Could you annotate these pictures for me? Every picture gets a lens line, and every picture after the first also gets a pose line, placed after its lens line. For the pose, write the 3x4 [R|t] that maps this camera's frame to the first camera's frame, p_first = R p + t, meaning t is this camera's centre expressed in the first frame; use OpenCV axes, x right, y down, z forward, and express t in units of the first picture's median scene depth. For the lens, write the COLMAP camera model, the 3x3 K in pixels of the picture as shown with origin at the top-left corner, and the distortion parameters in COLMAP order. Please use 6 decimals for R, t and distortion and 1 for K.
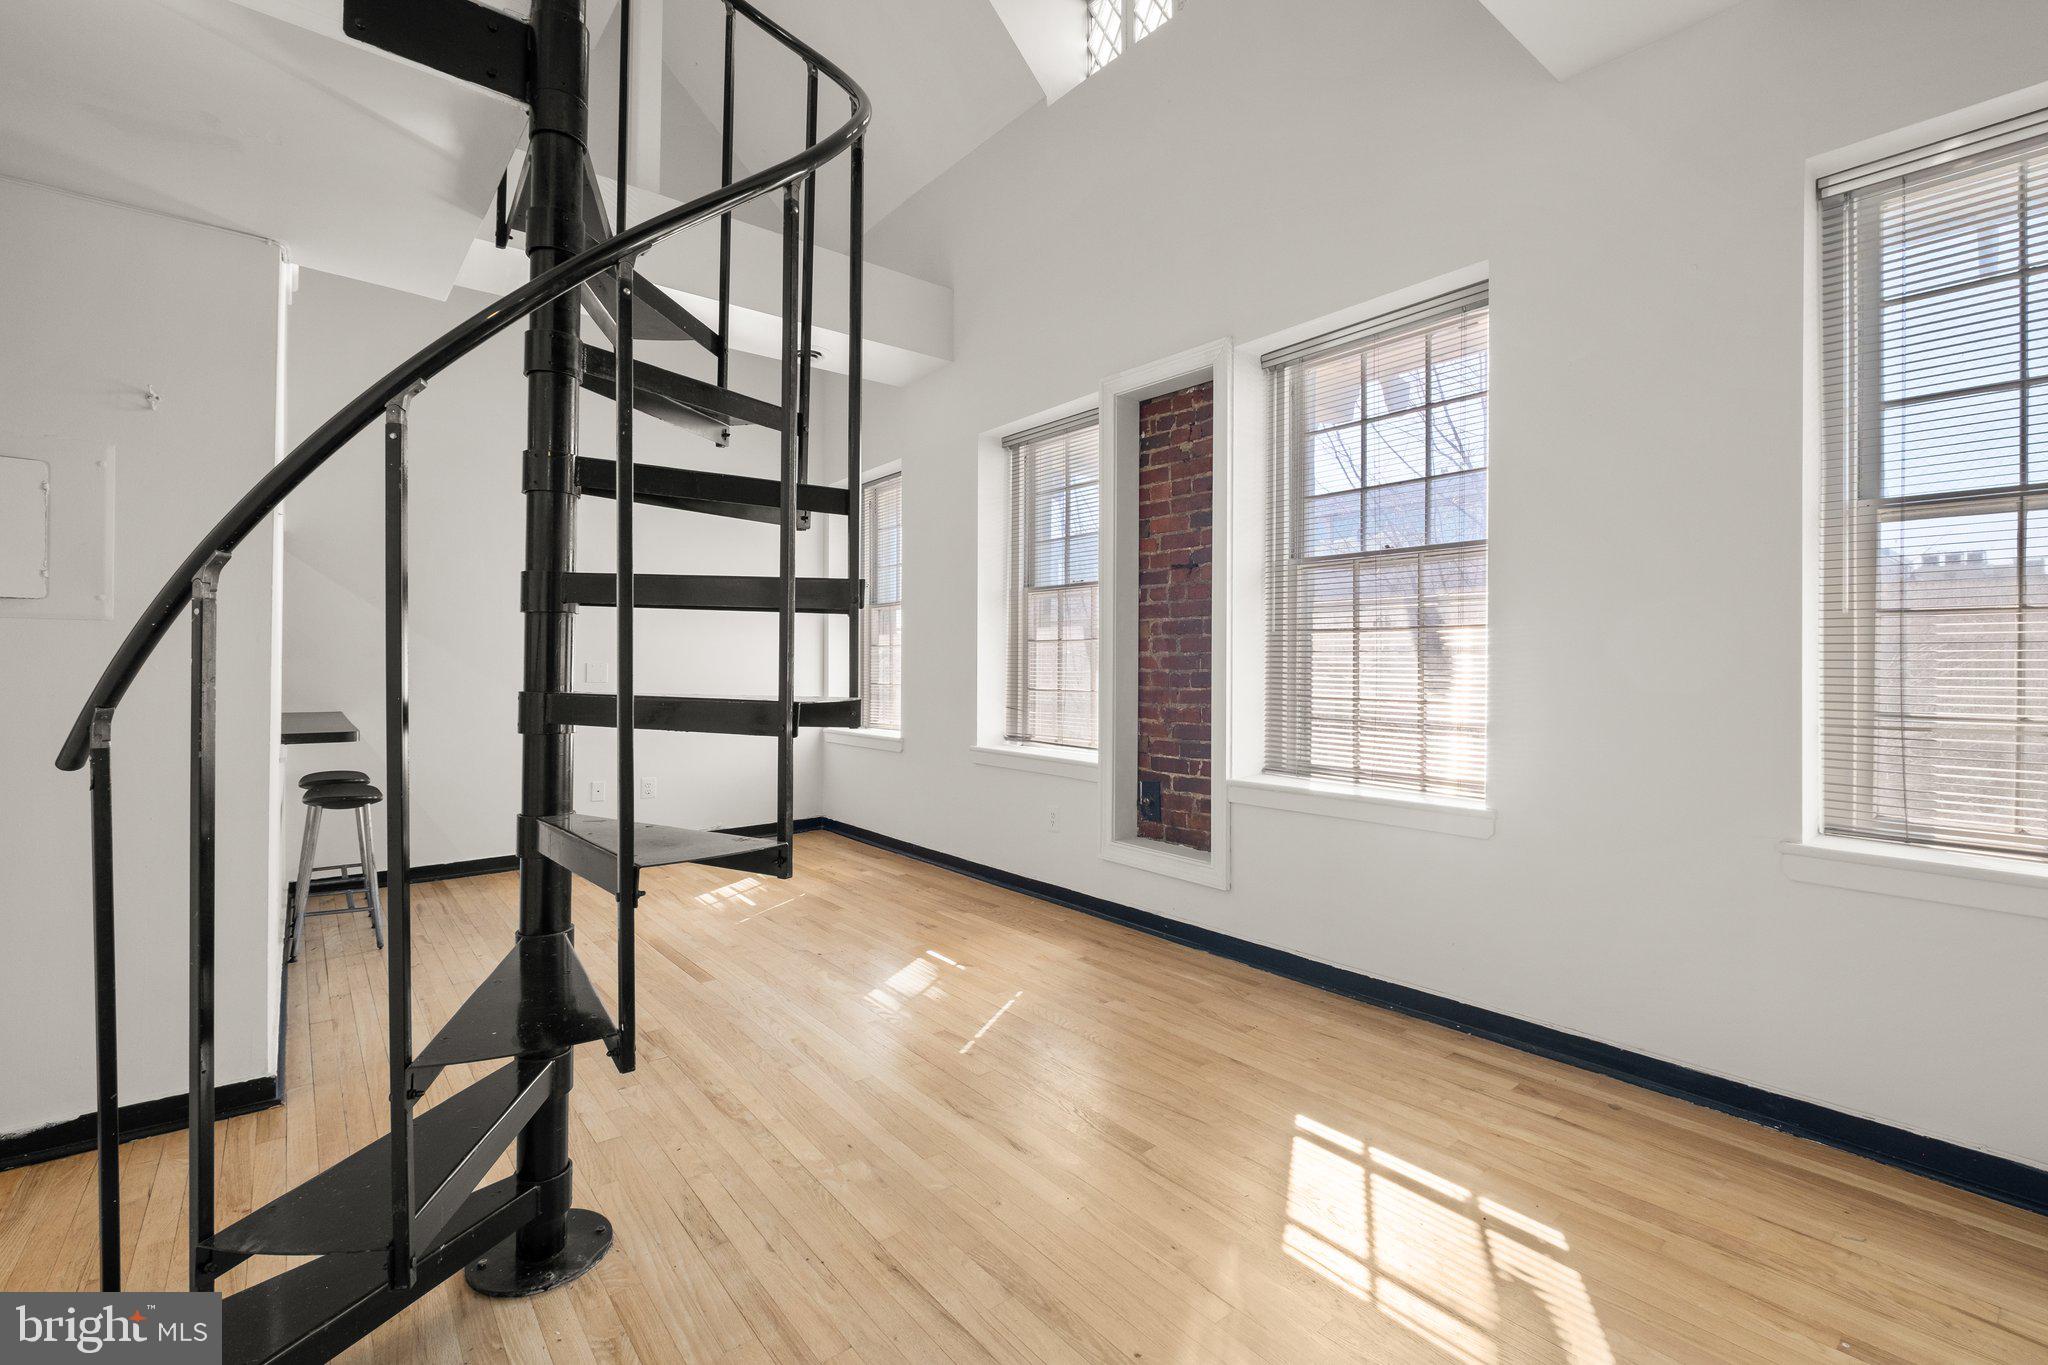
lens RADIAL K [[886.7, 0, 1024.2], [0, 886.7, 674.8], [0, 0, 1]] dist [-0.002267, -0.003508]
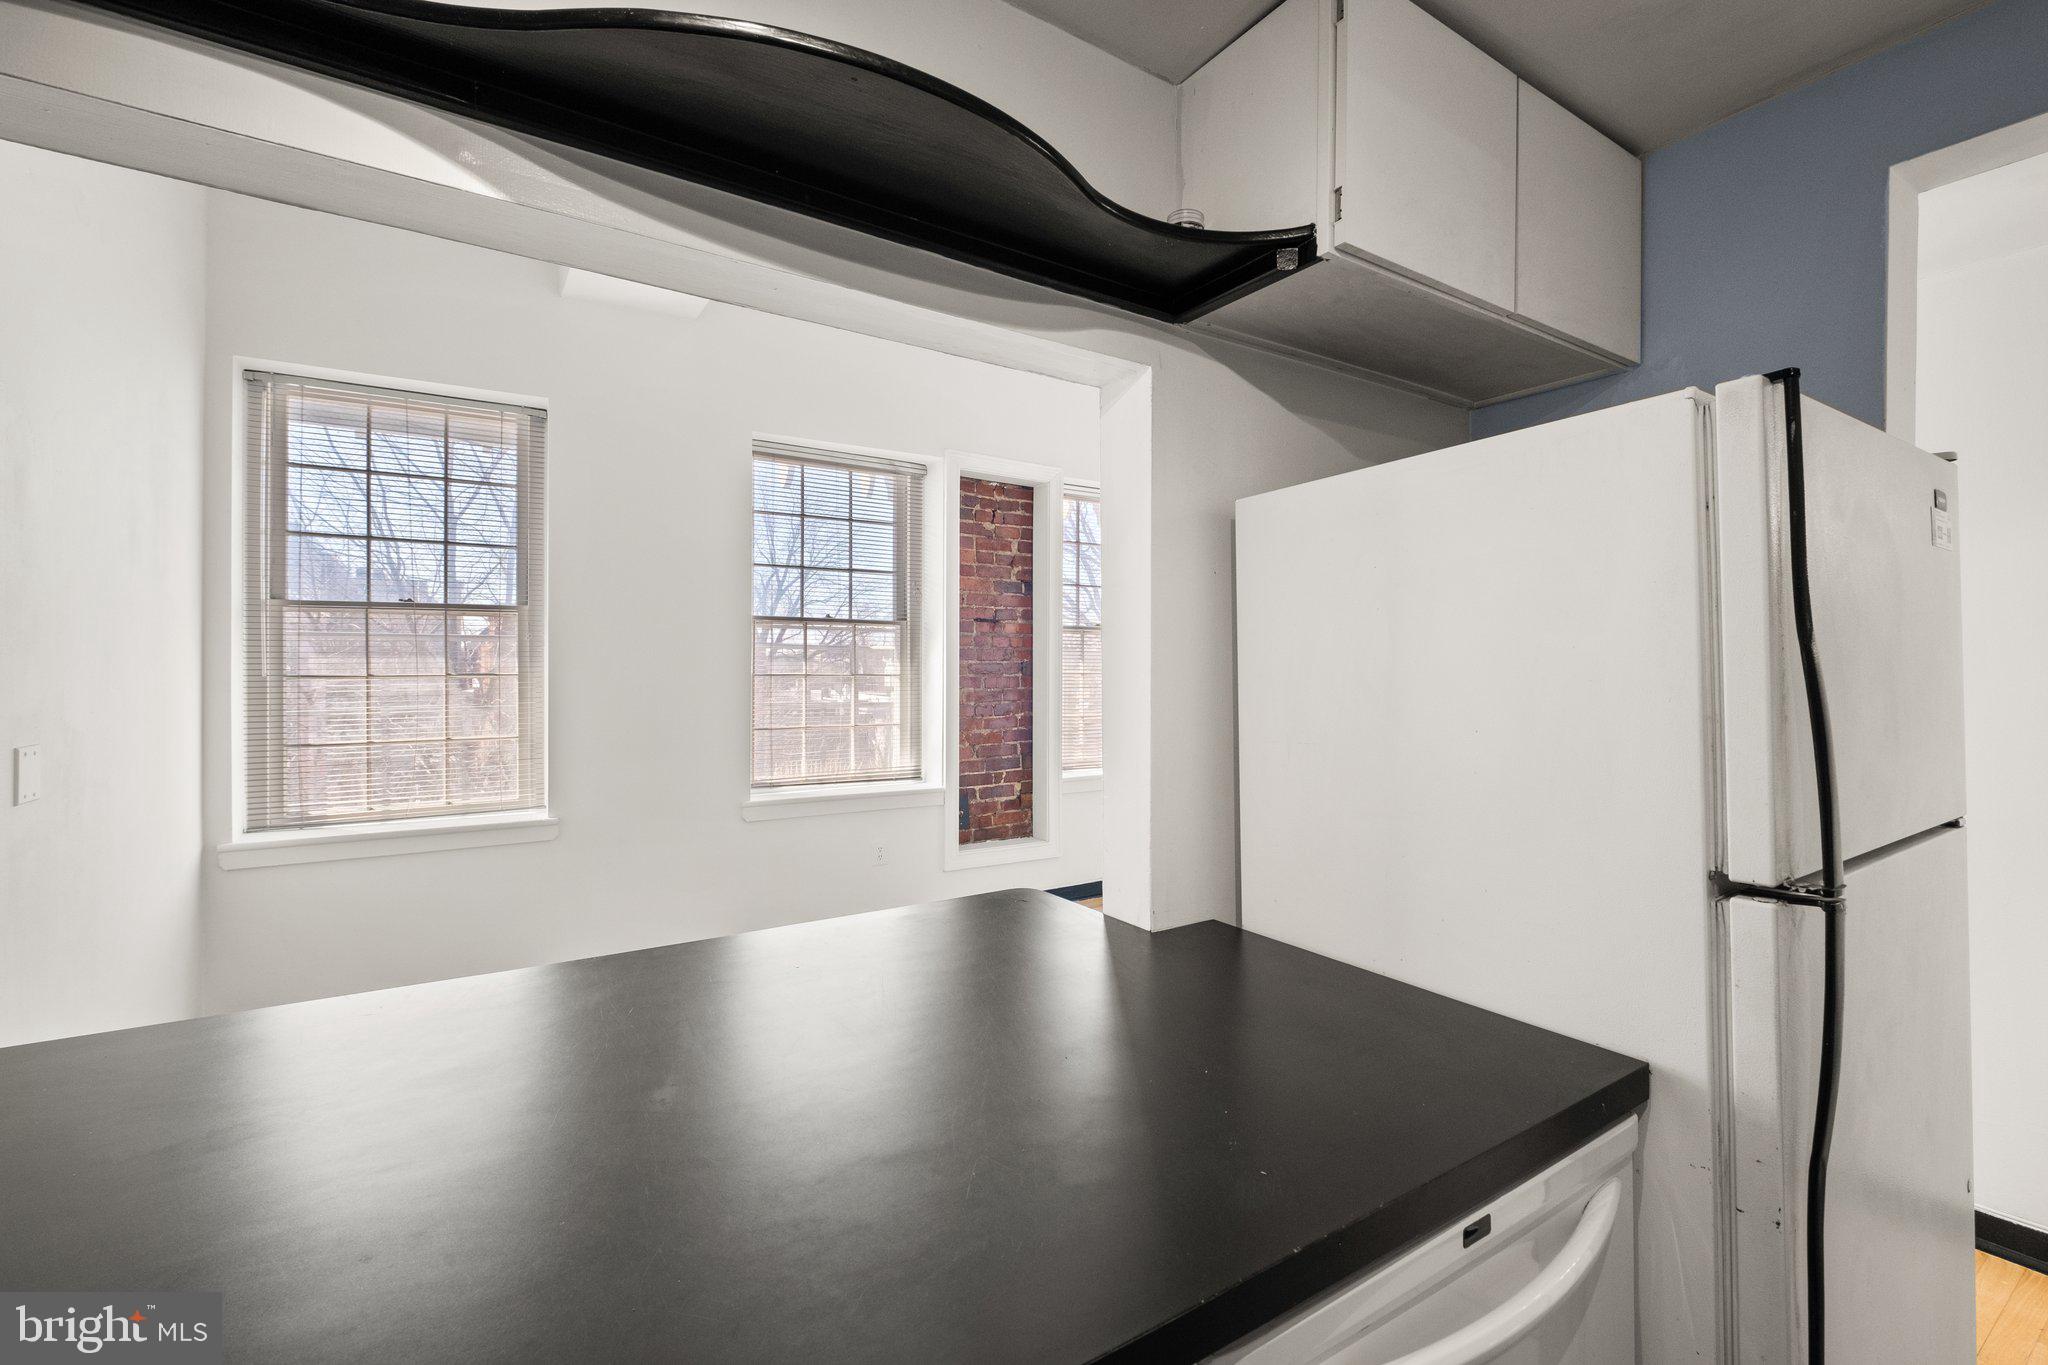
lens RADIAL K [[886.7, 0, 1040.3], [0, 886.7, 668.3], [0, 0, 1]] dist [-0.002267, -0.003508]
pose [[0.100980, 0.003118, 0.994884, -1.256841], [0.008596, 0.999955, -0.004006, -0.056594], [-0.994851, 0.008957, 0.100949, 0.938061]]
